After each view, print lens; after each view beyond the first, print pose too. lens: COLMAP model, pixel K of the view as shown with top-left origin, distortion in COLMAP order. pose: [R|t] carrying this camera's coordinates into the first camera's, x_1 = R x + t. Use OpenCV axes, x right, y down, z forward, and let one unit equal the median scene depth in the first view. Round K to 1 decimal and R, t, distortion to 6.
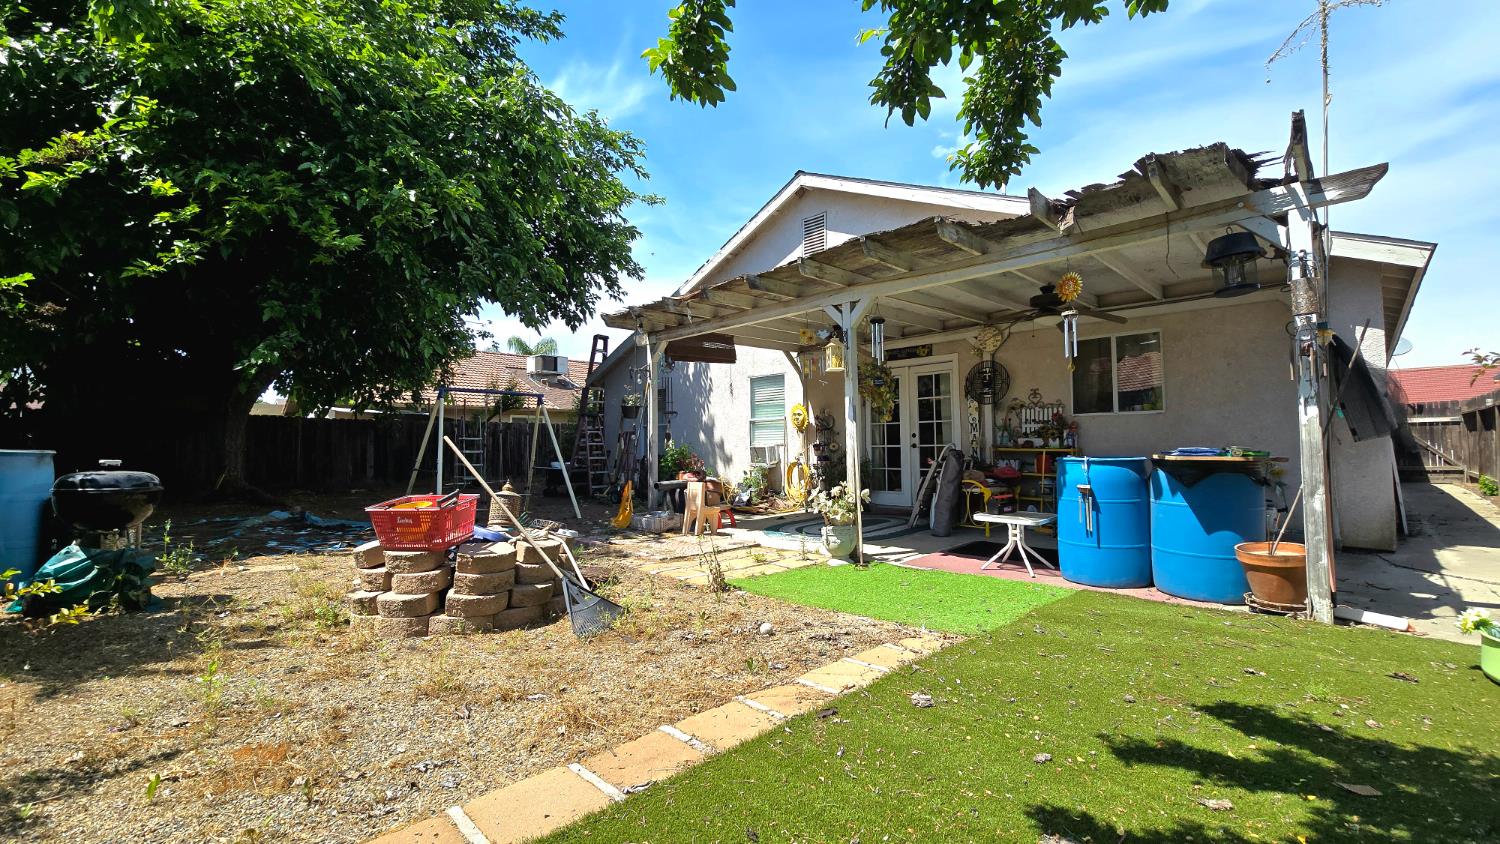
lens RADIAL K [[605.3, 0, 751.7], [0, 605.3, 417.8], [0, 0, 1]] dist [0.000903, -0.000944]
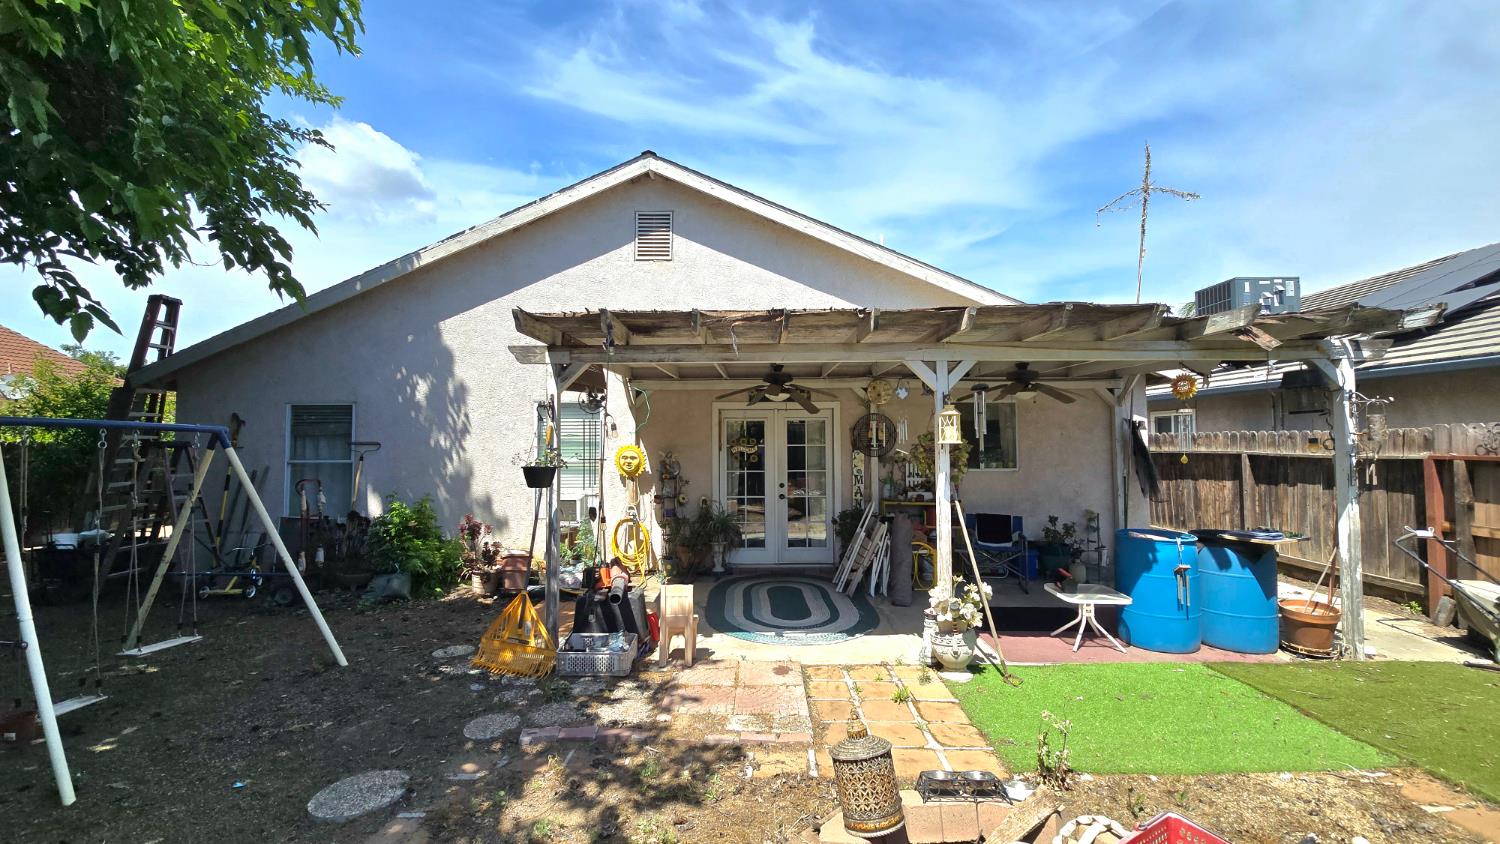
lens RADIAL K [[605.3, 0, 751.7], [0, 605.3, 417.8], [0, 0, 1]] dist [0.000903, -0.000944]
pose [[0.721705, 0.034698, 0.691331, -0.426587], [-0.032906, 0.999333, -0.015805, -0.061149], [-0.691418, -0.011342, 0.722366, 0.393828]]
